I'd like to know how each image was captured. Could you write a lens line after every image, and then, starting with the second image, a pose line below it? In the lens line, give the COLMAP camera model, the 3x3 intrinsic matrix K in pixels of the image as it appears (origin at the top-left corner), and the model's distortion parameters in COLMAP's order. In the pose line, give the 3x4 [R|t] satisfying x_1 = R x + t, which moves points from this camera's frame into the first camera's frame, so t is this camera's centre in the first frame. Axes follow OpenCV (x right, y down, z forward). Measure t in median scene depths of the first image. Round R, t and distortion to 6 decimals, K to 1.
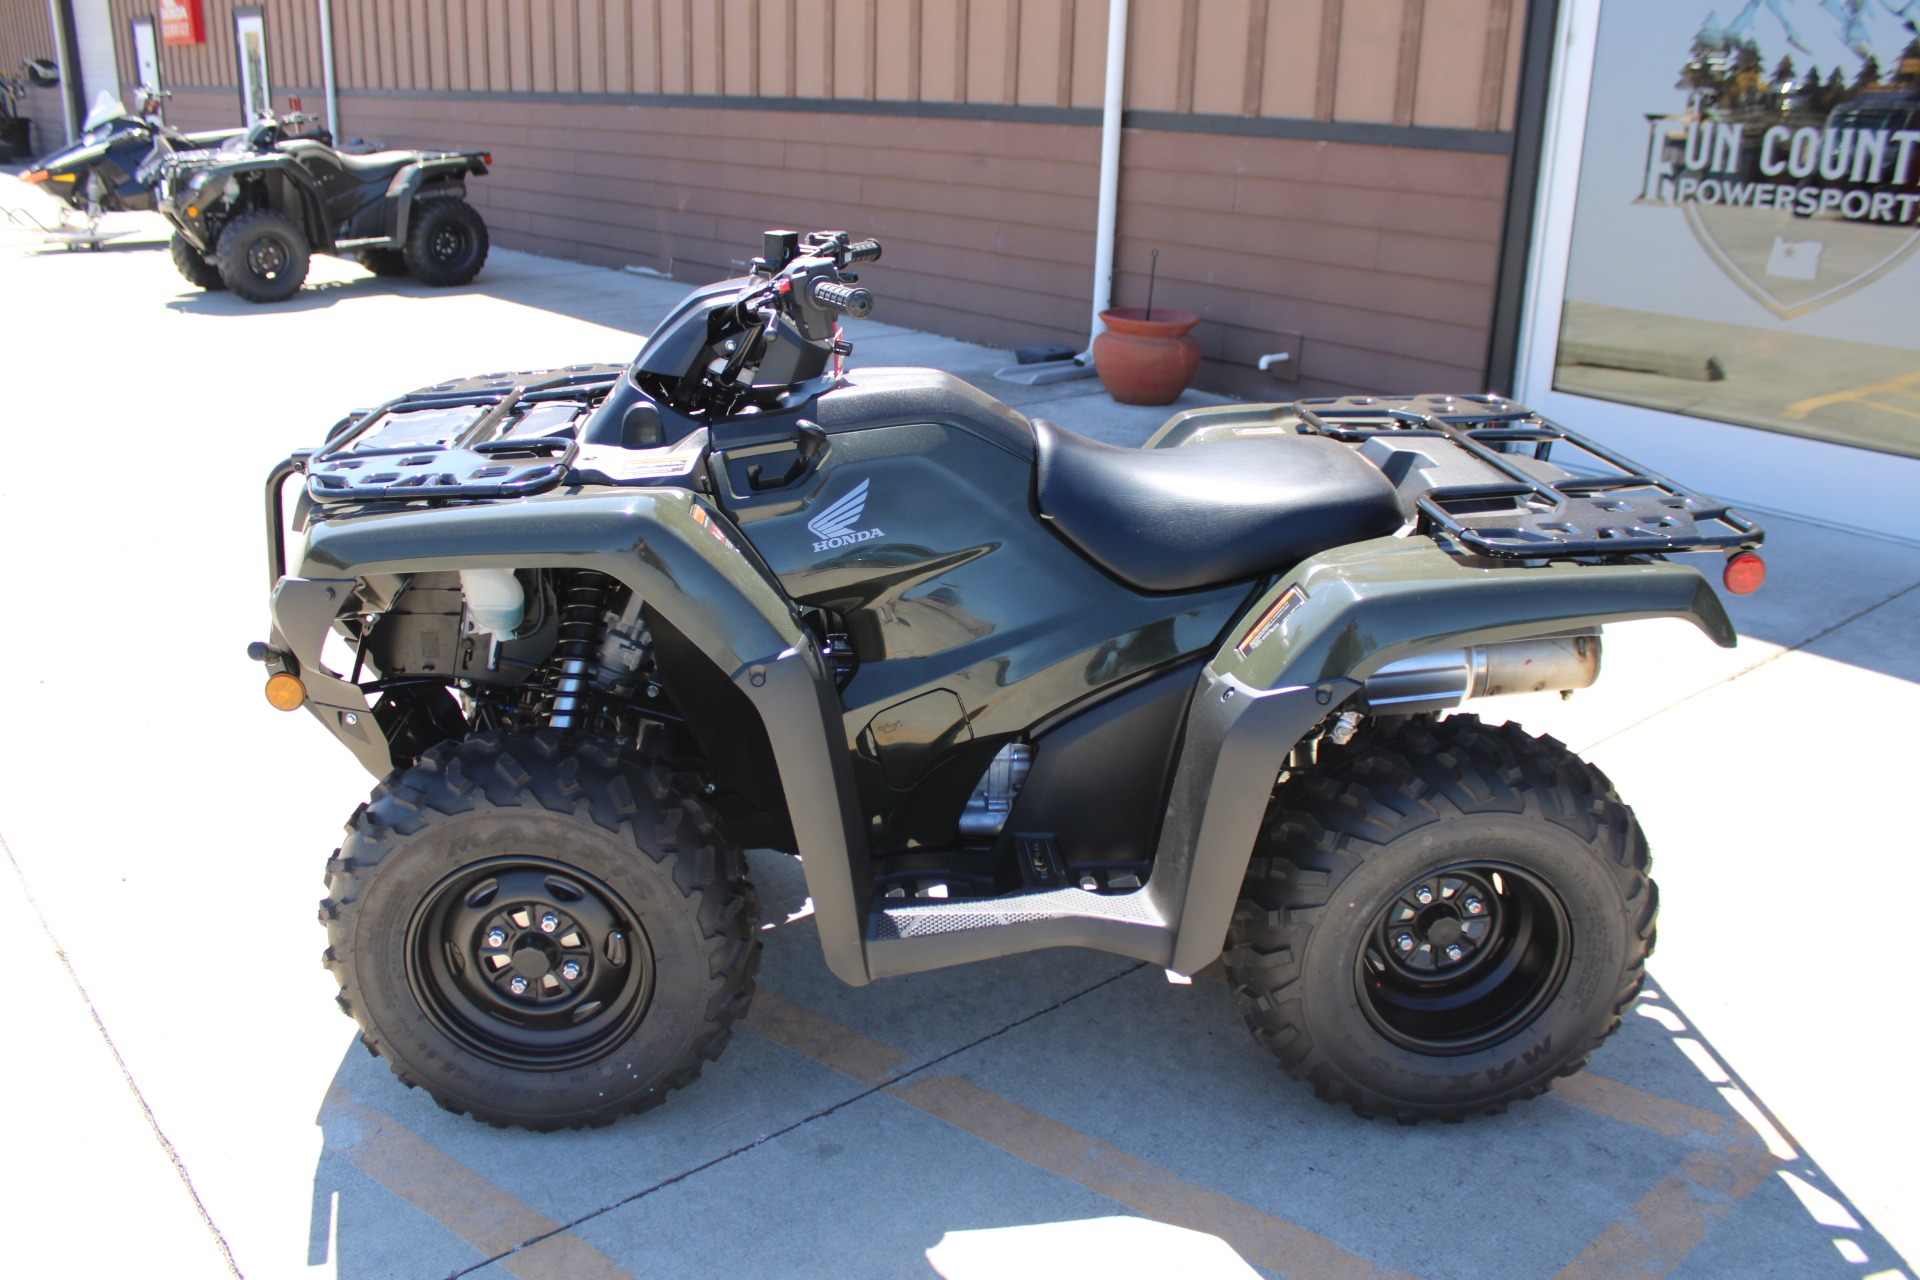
lens RADIAL K [[1613.1, 0, 956.7], [0, 1613.1, 629.7], [0, 0, 1]] dist [-0.155659, 0.141029]
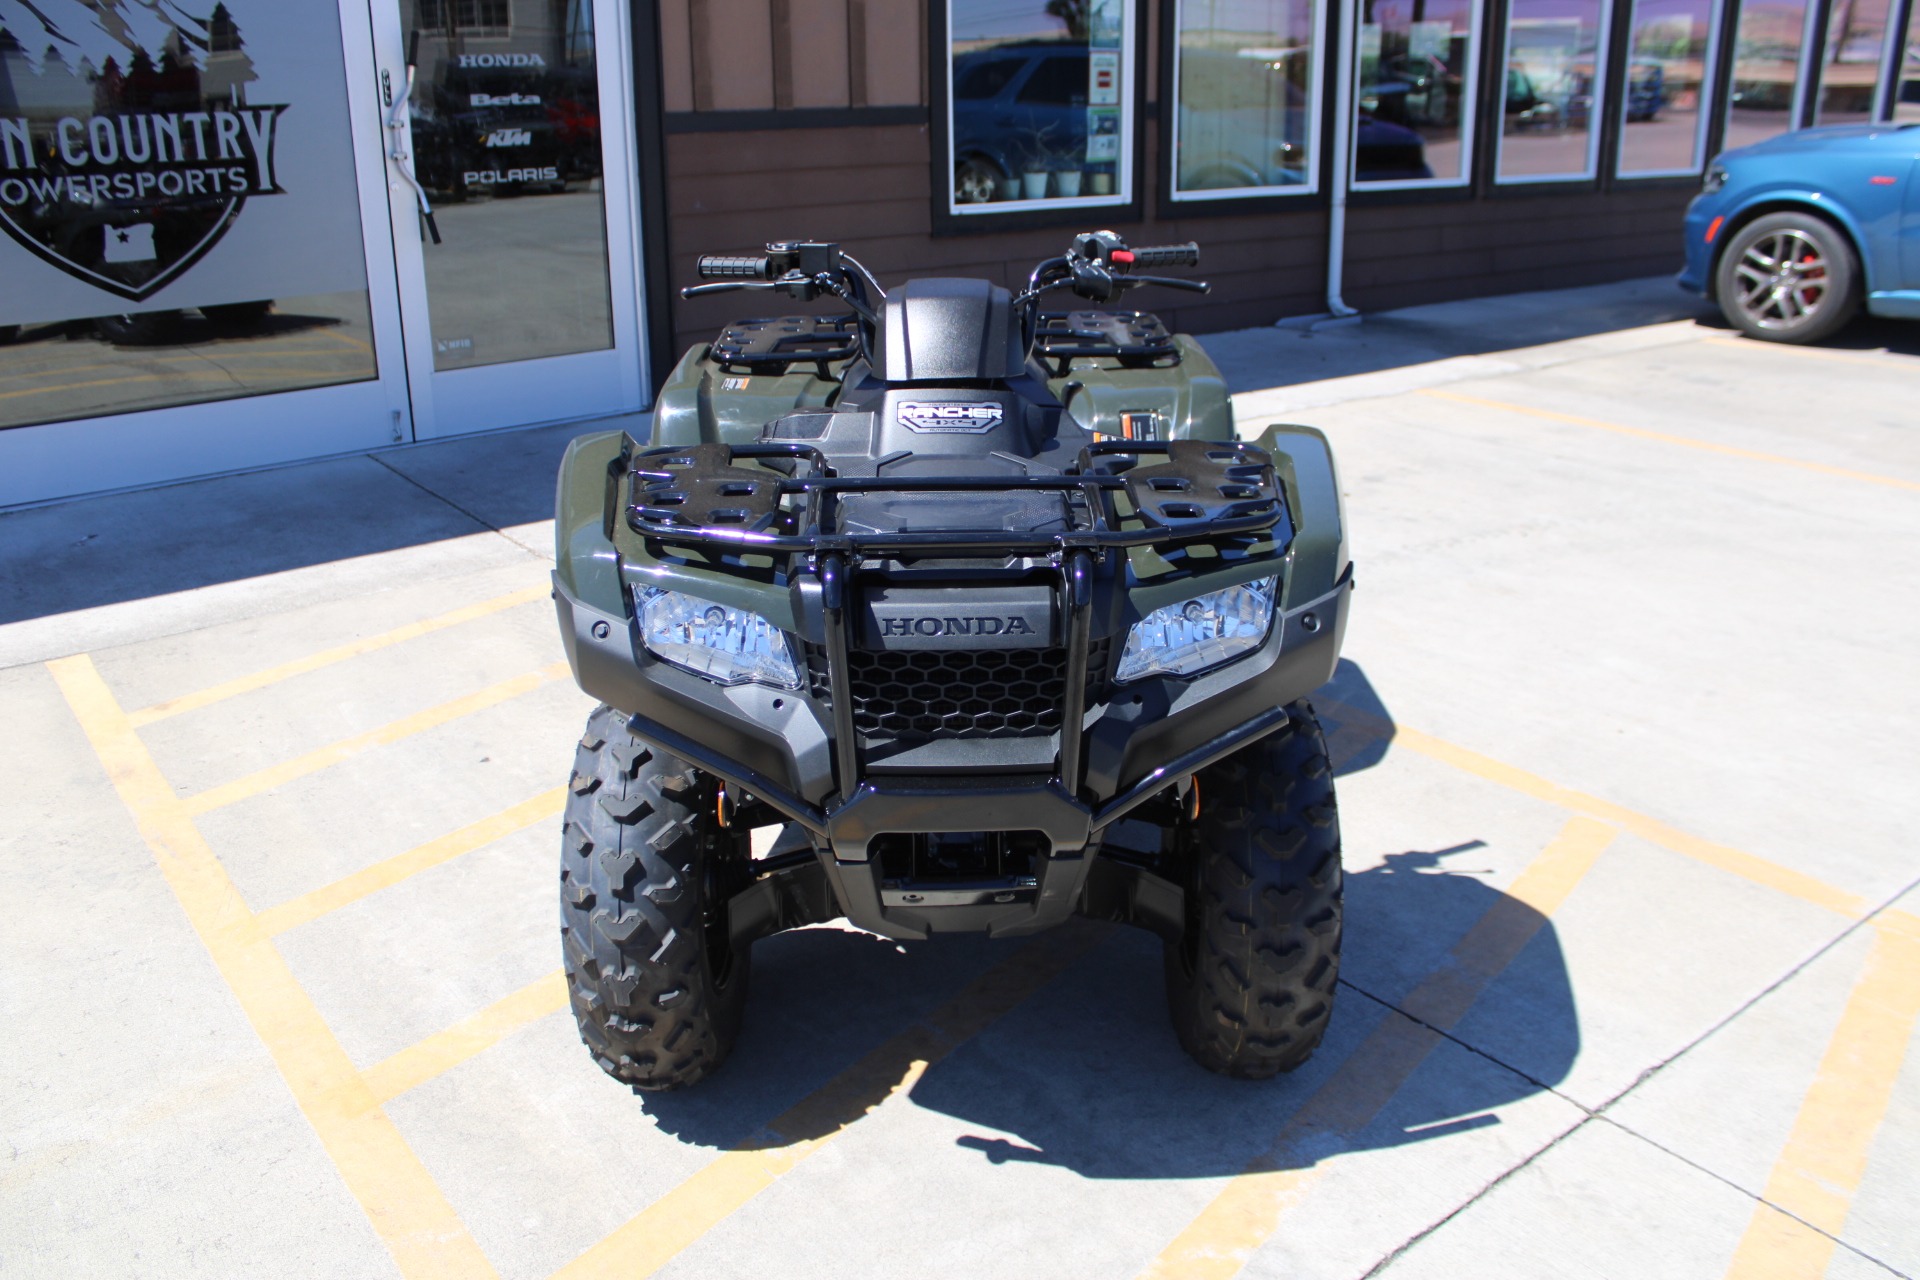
lens RADIAL K [[1613.1, 0, 967.6], [0, 1613.1, 641.9], [0, 0, 1]] dist [-0.155659, 0.141029]
pose [[0.034468, -0.358712, 0.932812, -0.491089], [0.337467, 0.882723, 0.326981, -0.148752], [-0.940706, 0.303523, 0.151480, 0.384020]]
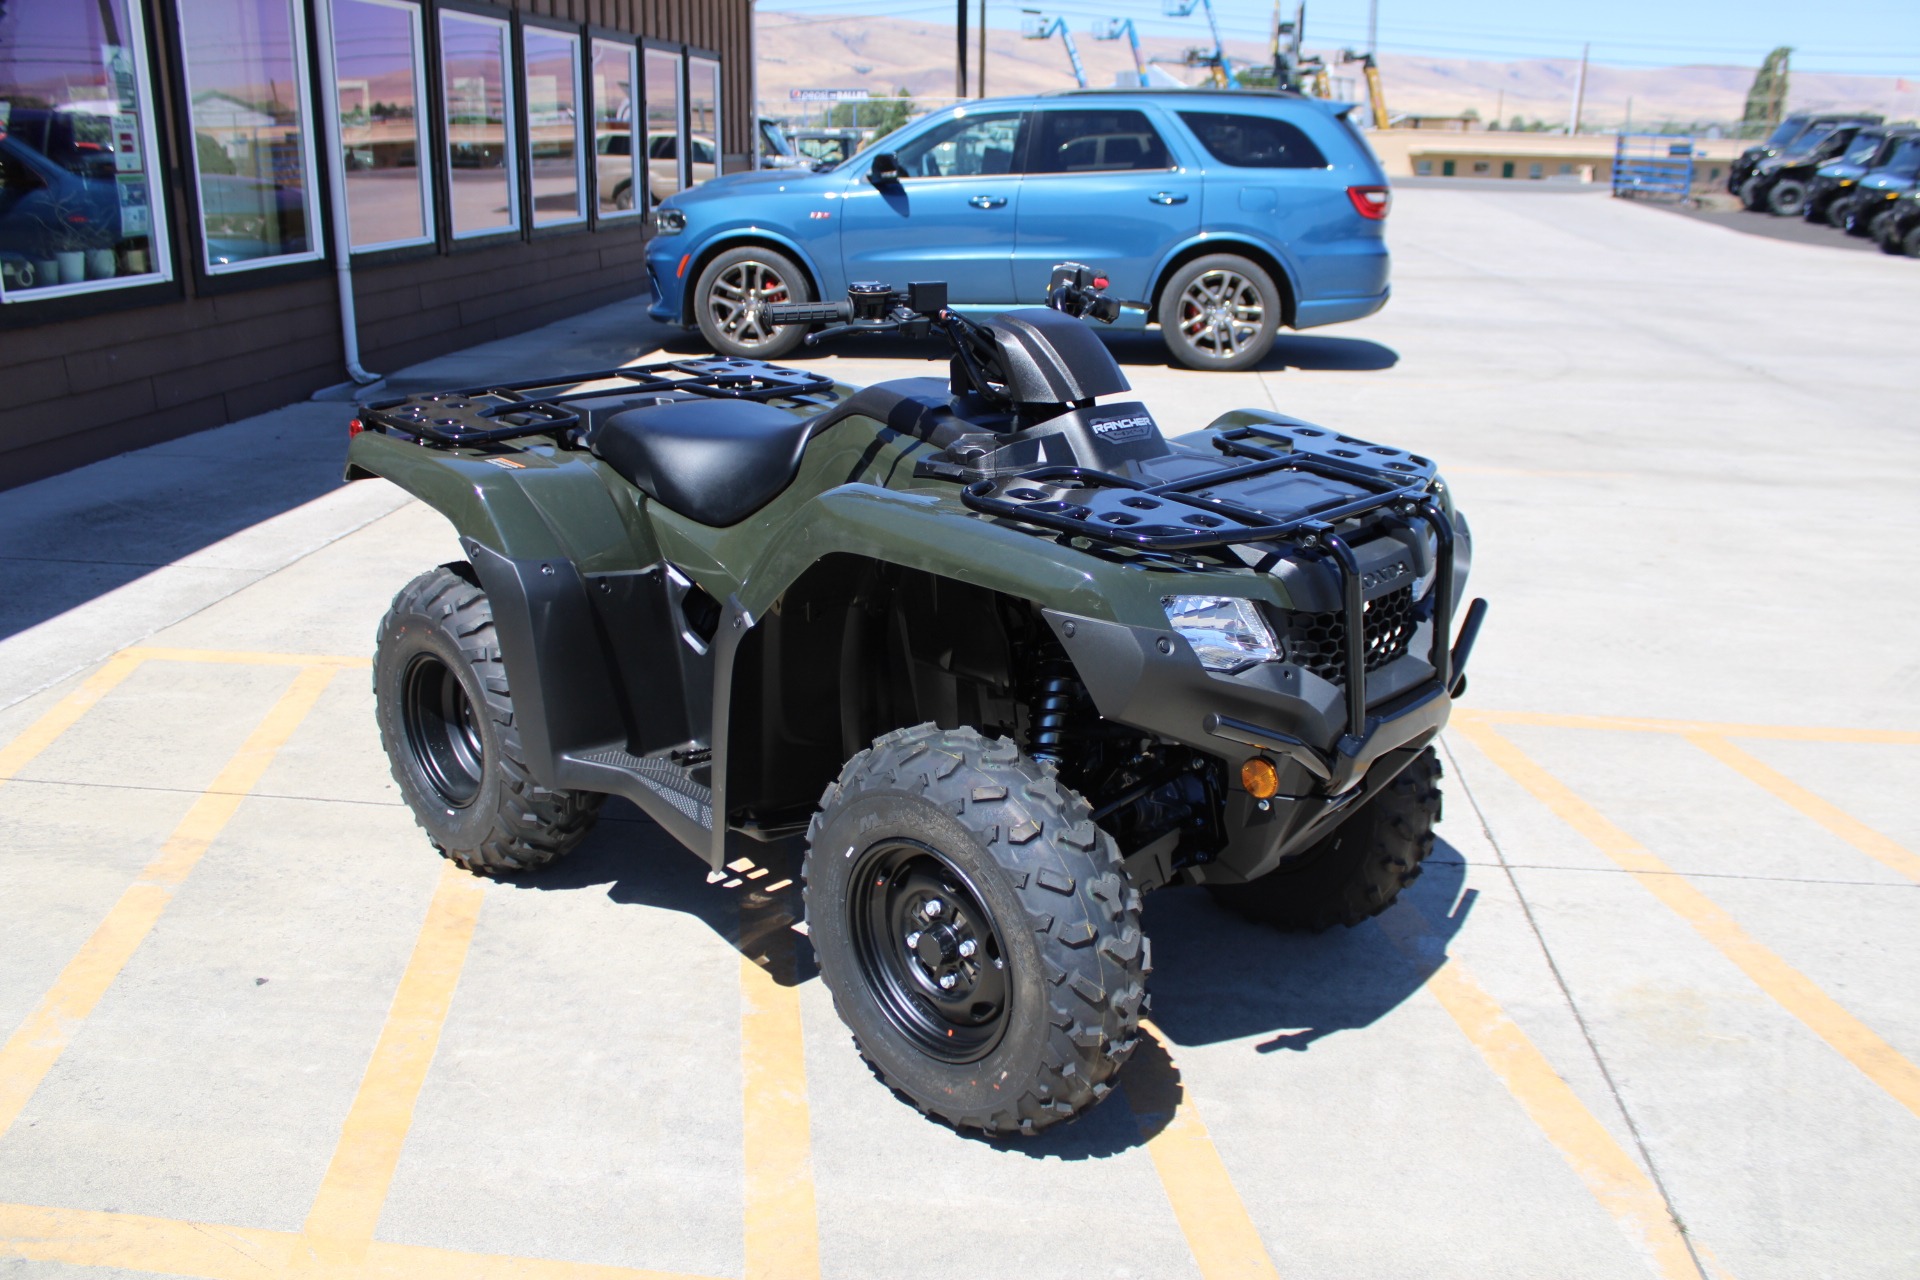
lens RADIAL K [[1613.1, 0, 967.6], [0, 1613.1, 634.6], [0, 0, 1]] dist [-0.155659, 0.141029]
pose [[-0.696622, -0.239252, 0.676370, -0.377496], [0.212846, 0.831393, 0.513306, -0.257107], [-0.685139, 0.501542, -0.528242, 0.730563]]
